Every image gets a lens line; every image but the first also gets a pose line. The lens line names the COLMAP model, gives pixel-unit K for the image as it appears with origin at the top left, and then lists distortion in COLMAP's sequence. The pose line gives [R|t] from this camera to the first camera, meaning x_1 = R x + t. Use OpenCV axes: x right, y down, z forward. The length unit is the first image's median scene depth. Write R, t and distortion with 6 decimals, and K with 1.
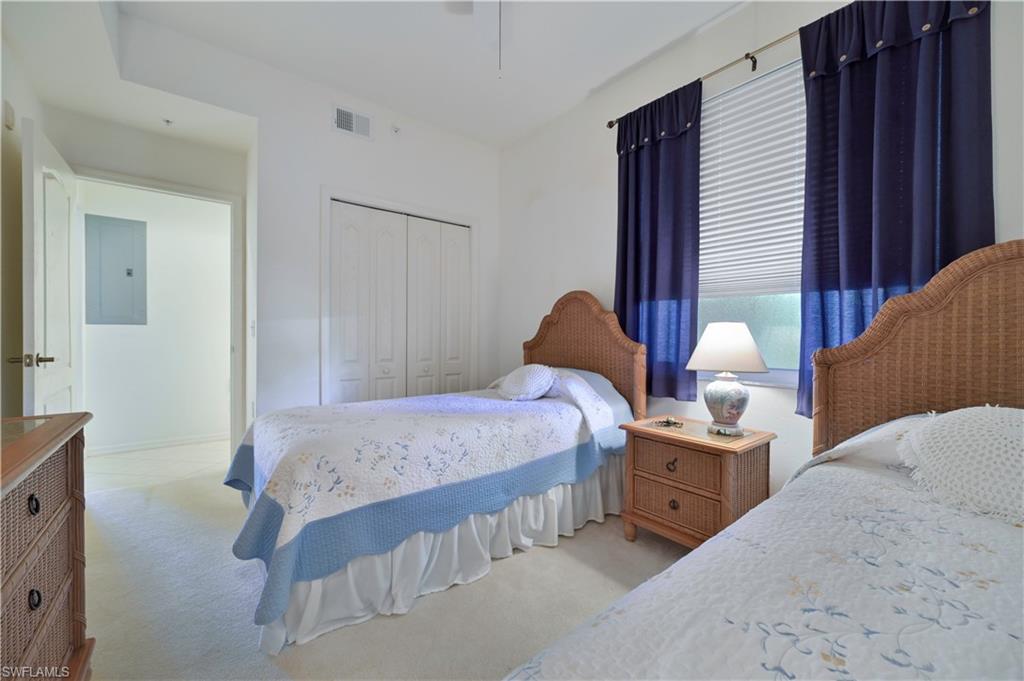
lens RADIAL K [[401.6, 0, 509.1], [0, 401.6, 337.6], [0, 0, 1]] dist [0.000608, -0.000330]
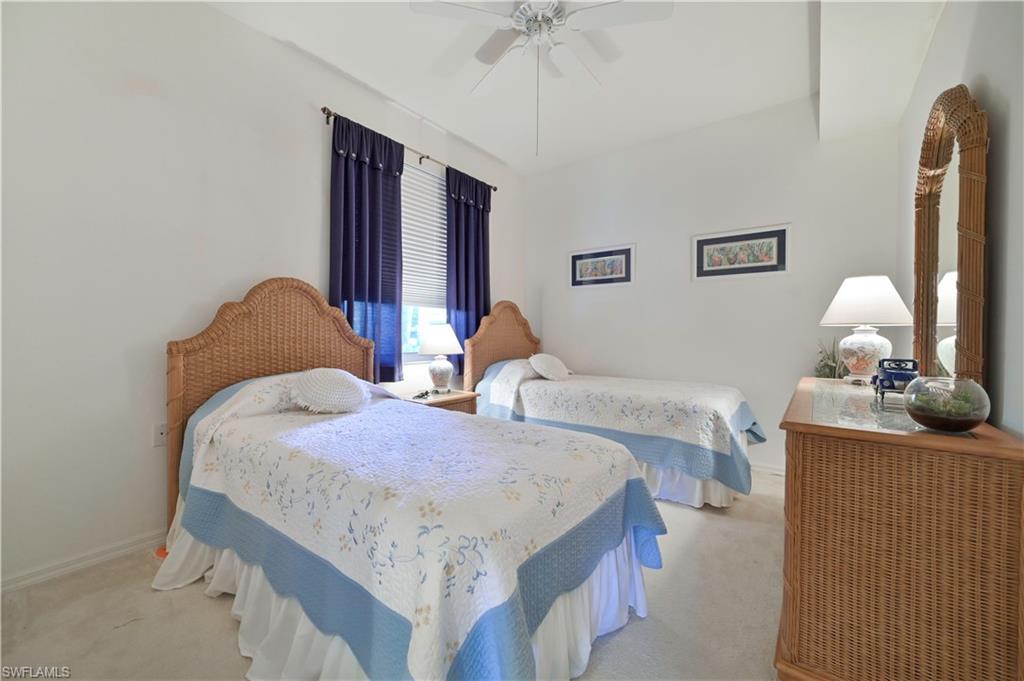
lens RADIAL K [[401.6, 0, 509.1], [0, 401.6, 337.6], [0, 0, 1]] dist [0.000608, -0.000330]
pose [[-0.245740, -0.014389, 0.969229, -0.864777], [0.003938, 0.999867, 0.015842, -0.004999], [-0.969328, 0.007710, -0.245651, 0.894999]]
